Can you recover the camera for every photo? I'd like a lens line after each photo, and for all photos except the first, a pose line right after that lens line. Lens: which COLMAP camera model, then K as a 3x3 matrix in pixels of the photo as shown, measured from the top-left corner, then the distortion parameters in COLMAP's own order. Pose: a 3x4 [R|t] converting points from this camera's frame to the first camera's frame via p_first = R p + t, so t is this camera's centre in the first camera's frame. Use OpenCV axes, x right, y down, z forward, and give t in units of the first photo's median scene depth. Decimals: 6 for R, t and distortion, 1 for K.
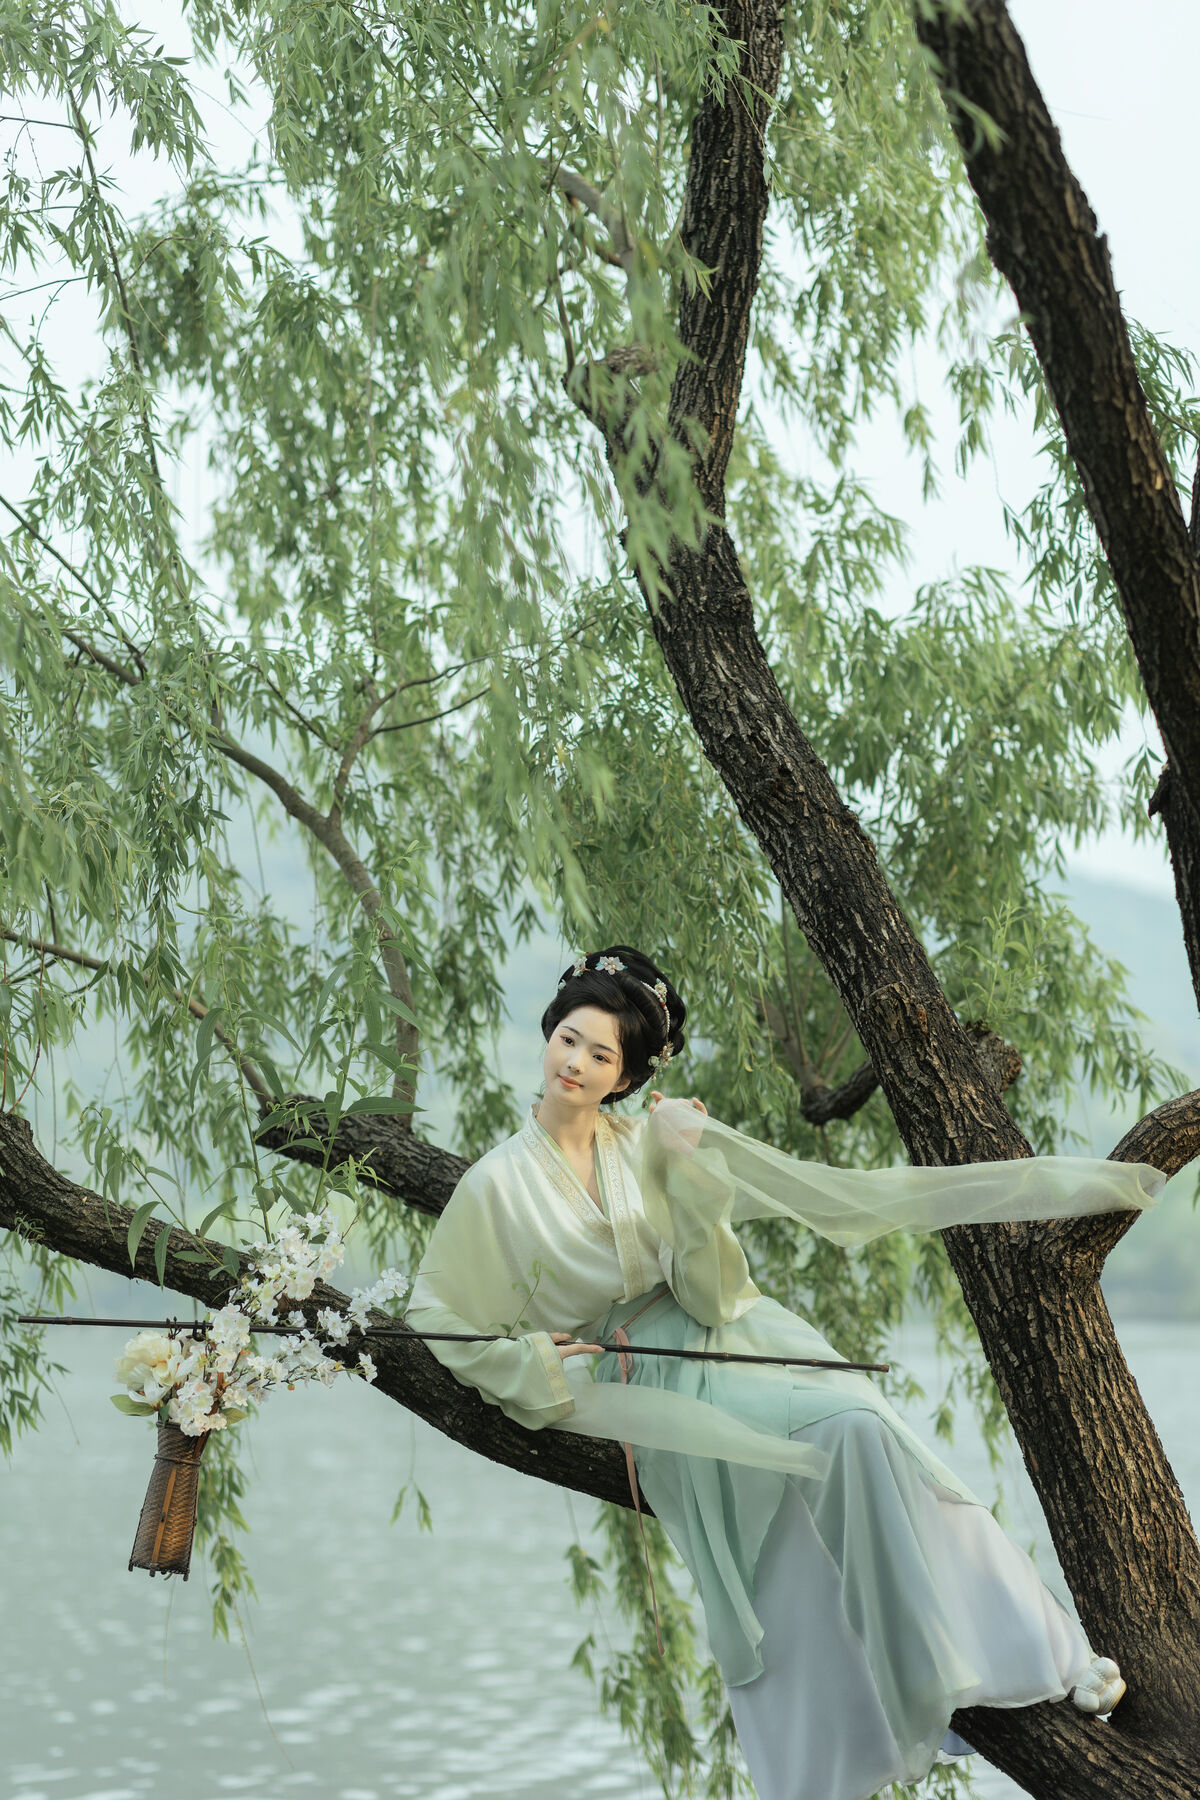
lens RADIAL K [[4451.6, 0, 583.7], [0, 4451.6, 912.1], [0, 0, 1]] dist [0.096807, 0.000000]
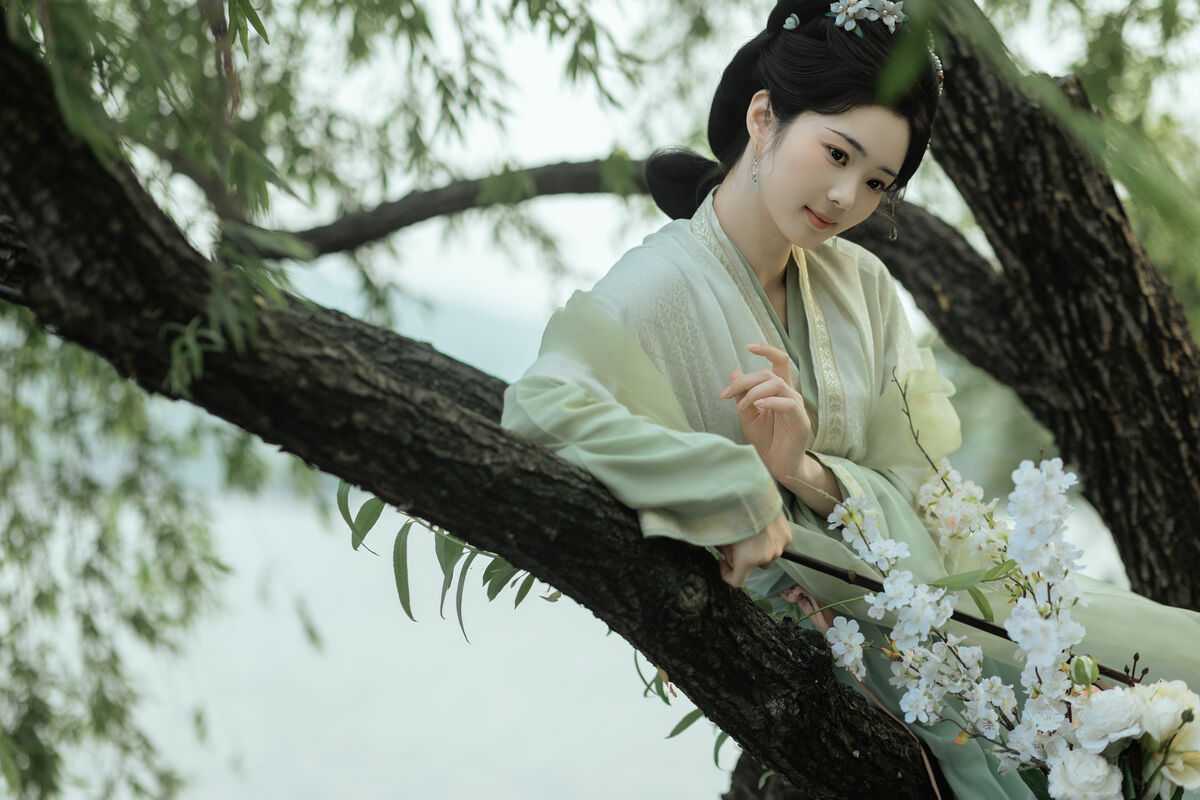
lens RADIAL K [[2967.7, 0, 611.8], [0, 2967.7, 425.0], [0, 0, 1]] dist [0.096807, 0.000000]
pose [[0.680229, 0.036234, 0.732104, -0.330212], [-0.081646, 0.996308, 0.026550, 0.065927], [-0.728439, -0.077833, 0.680676, 0.729611]]
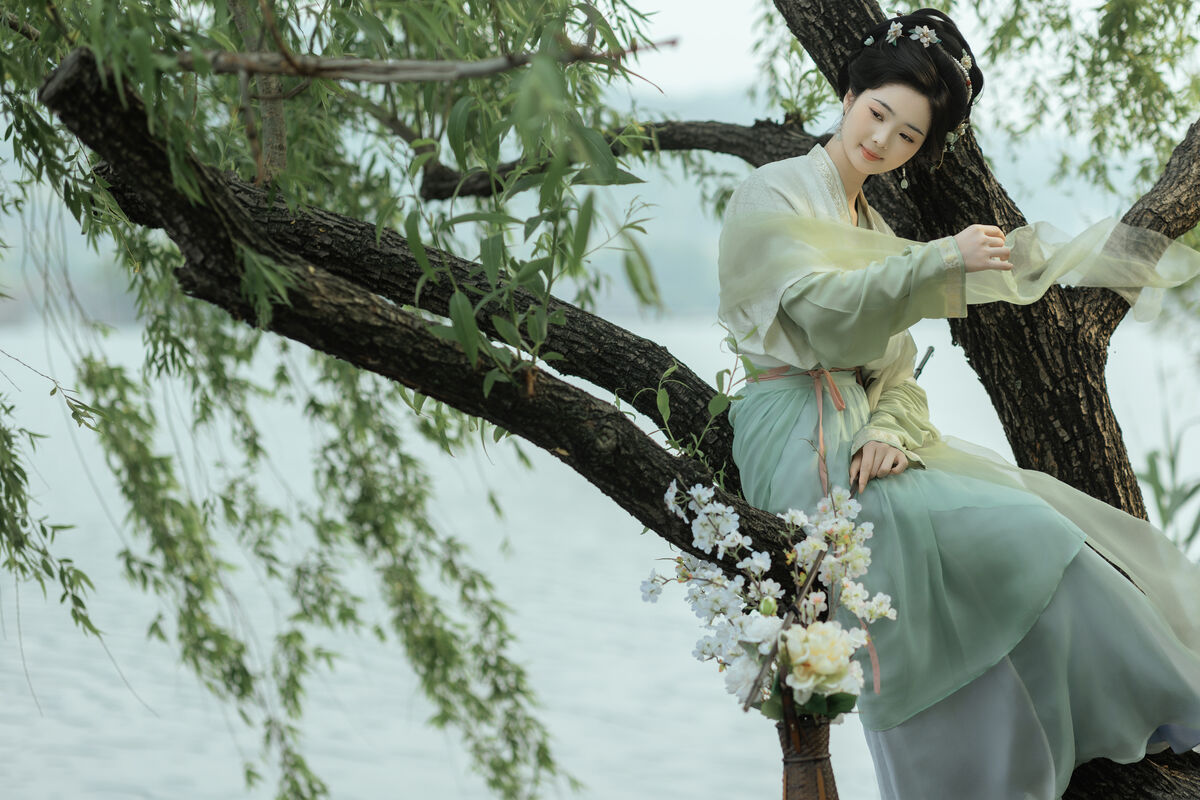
lens RADIAL K [[2967.7, 0, 619.7], [0, 2967.7, 371.0], [0, 0, 1]] dist [0.096807, 0.000000]
pose [[0.788079, -0.004176, 0.615560, -0.417762], [-0.059292, 0.994812, 0.082659, 0.032152], [-0.612712, -0.101640, 0.783743, 0.501503]]
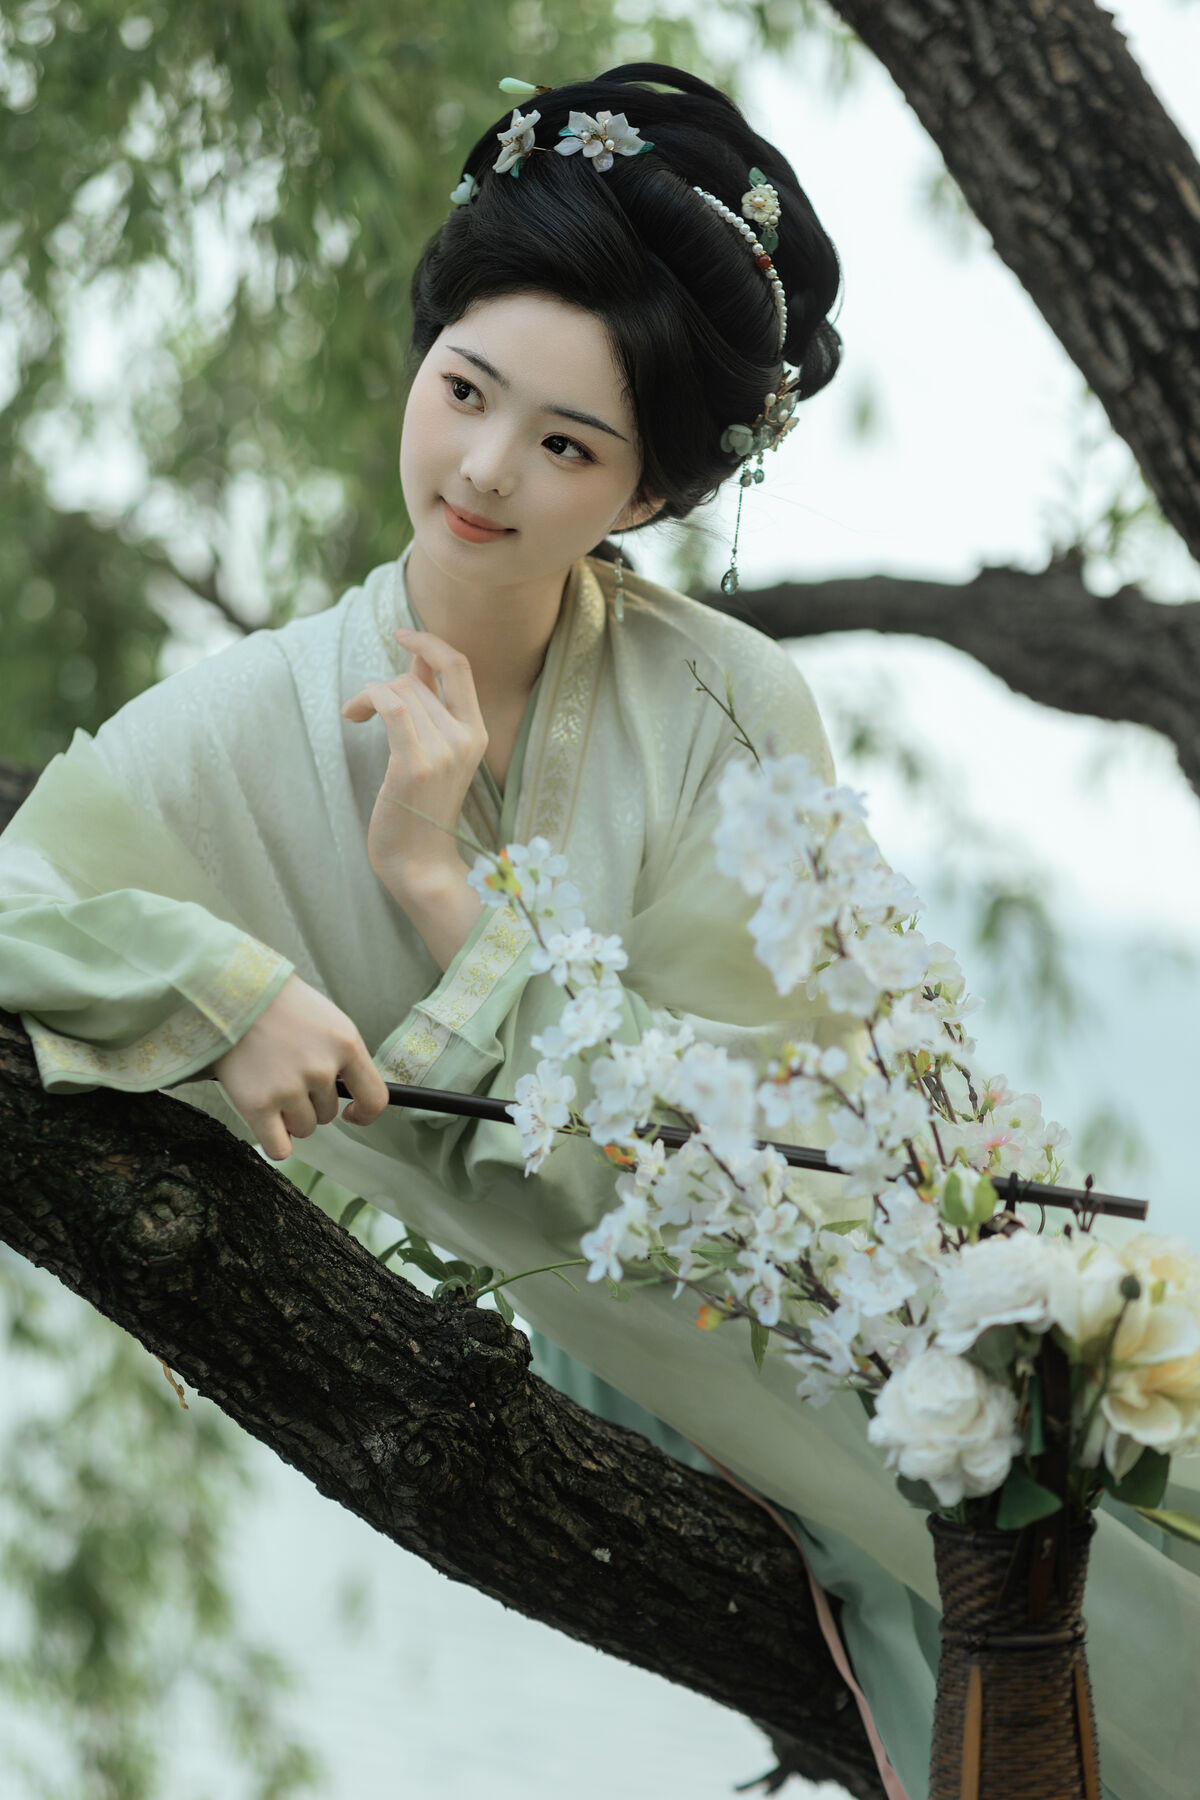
lens RADIAL K [[4451.6, 0, 587.5], [0, 4451.6, 909.9], [0, 0, 1]] dist [0.096807, 0.000000]
pose [[0.875657, 0.096614, 0.473171, -0.167980], [-0.102993, 0.994604, -0.012481, 0.076318], [-0.471823, -0.037804, 0.880882, 0.696141]]
